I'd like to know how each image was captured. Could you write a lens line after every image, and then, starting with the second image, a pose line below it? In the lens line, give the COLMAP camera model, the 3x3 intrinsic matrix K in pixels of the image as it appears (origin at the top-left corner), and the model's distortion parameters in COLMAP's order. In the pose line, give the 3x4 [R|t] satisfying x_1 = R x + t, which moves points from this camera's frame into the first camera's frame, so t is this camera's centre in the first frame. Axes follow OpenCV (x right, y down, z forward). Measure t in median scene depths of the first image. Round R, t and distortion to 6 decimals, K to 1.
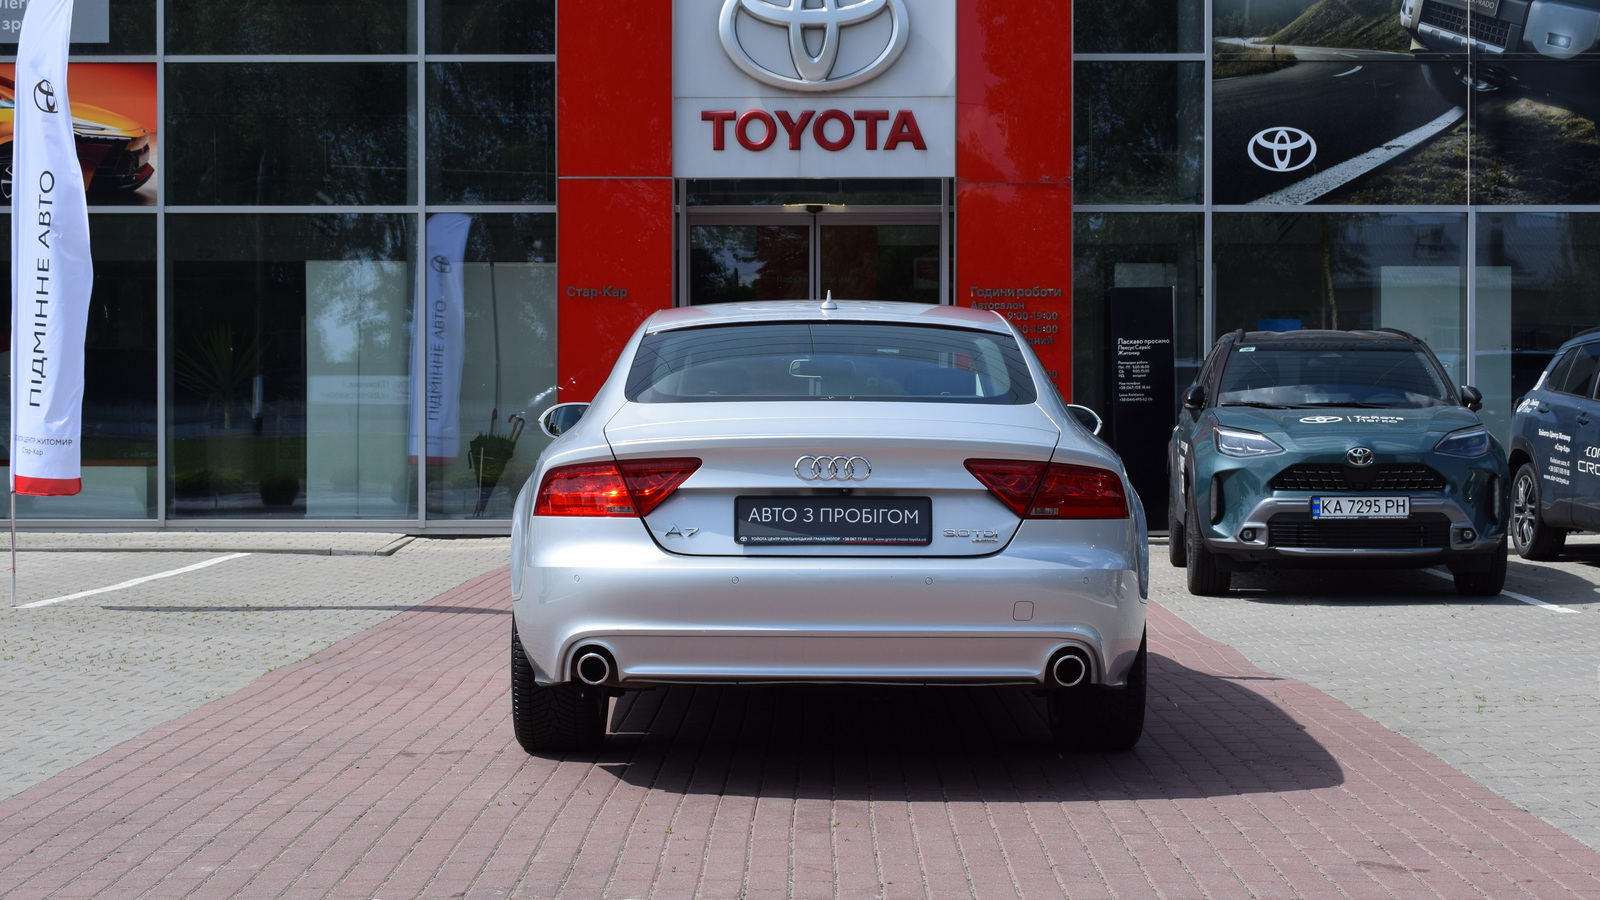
lens RADIAL K [[2646.3, 0, 810.5], [0, 2646.3, 448.3], [0, 0, 1]] dist [0.003790, 0.062945]
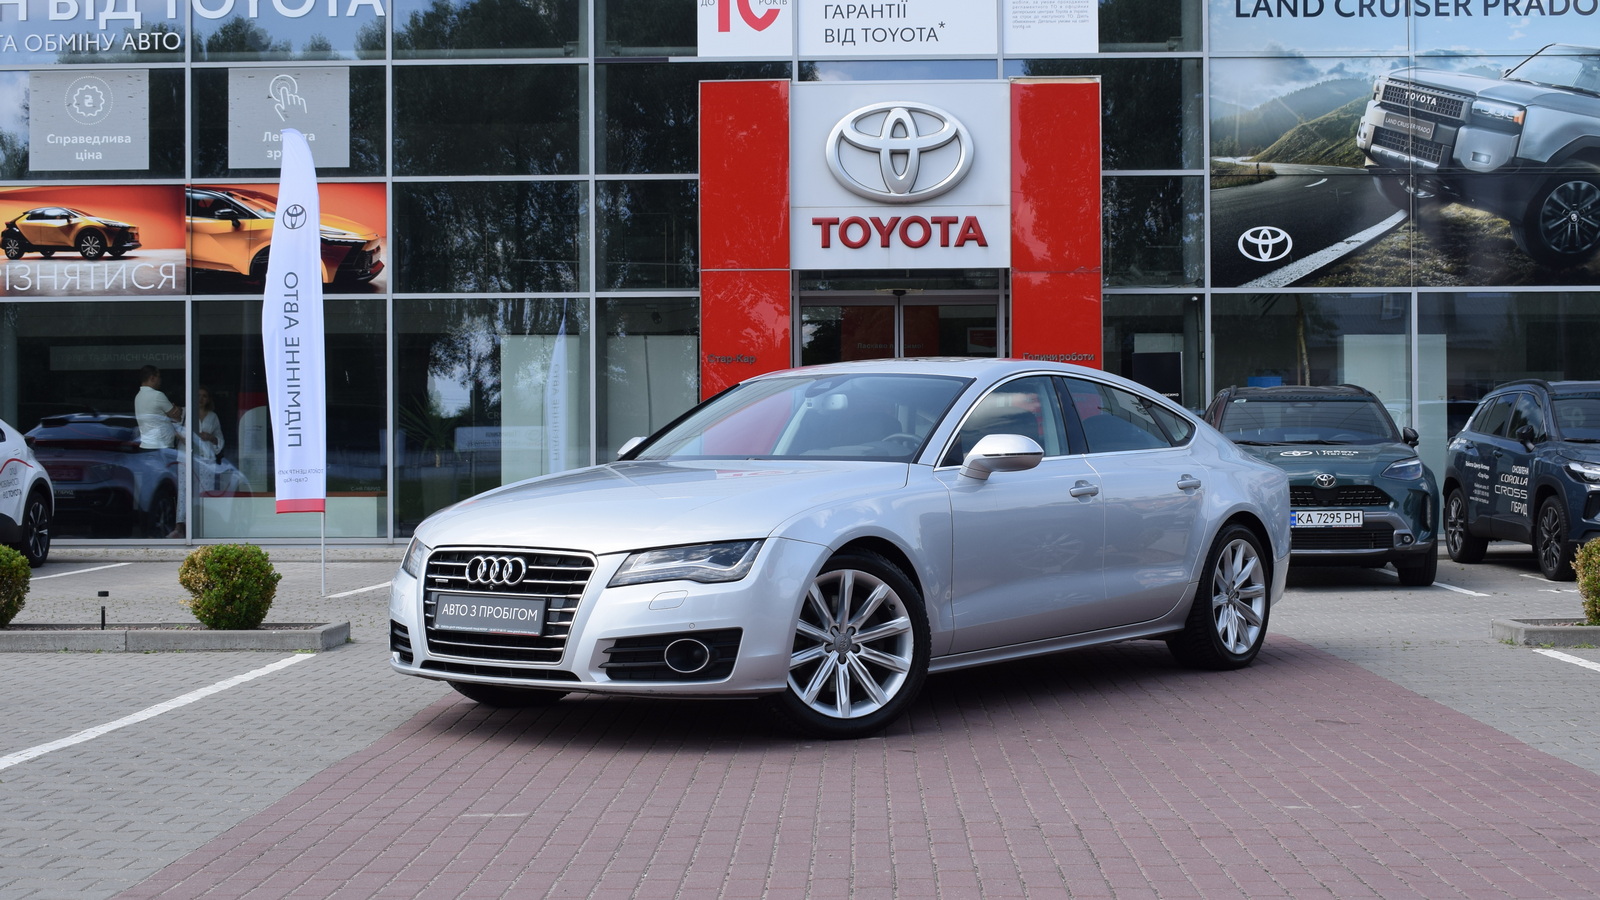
lens RADIAL K [[2420.8, 0, 800.0], [0, 2420.8, 450.0], [0, 0, 1]] dist [-0.013201, 0.016322]
pose [[0.999883, -0.005133, -0.014438, -0.030808], [0.004880, 0.999834, -0.017533, 0.005962], [0.014525, 0.017461, 0.999742, -0.173479]]
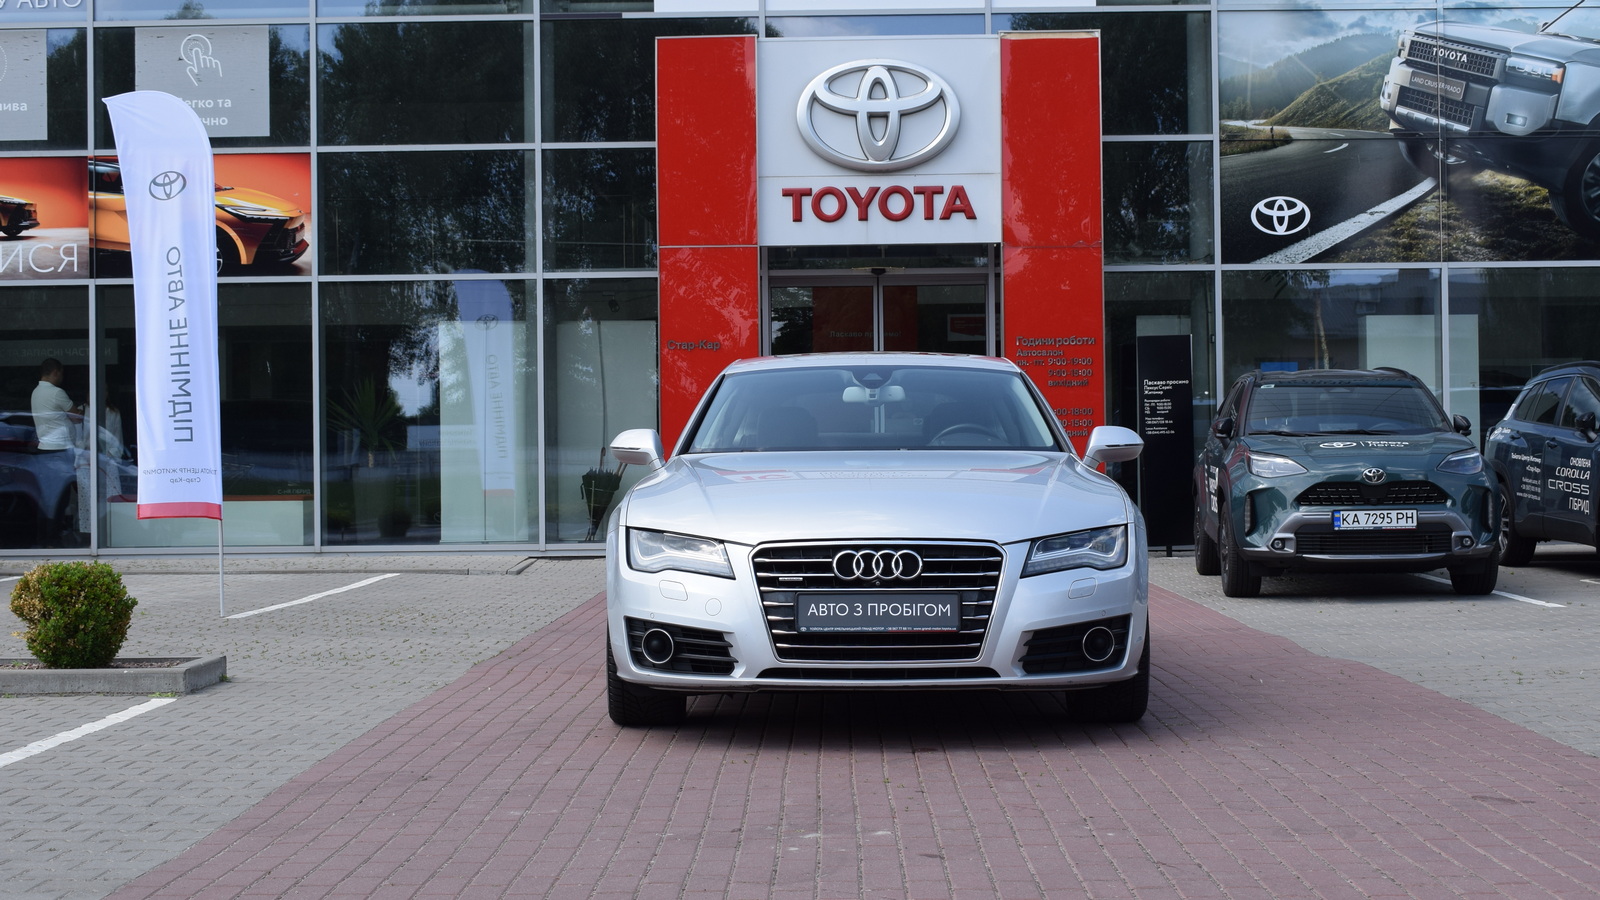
lens RADIAL K [[2333.3, 0, 800.0], [0, 2333.3, 450.0], [0, 0, 1]] dist [-0.013151, -0.014320]
pose [[0.999933, -0.011574, 0.000463, -0.035211], [0.011581, 0.999783, -0.017328, 0.005128], [-0.000262, 0.017332, 0.999850, -0.020938]]
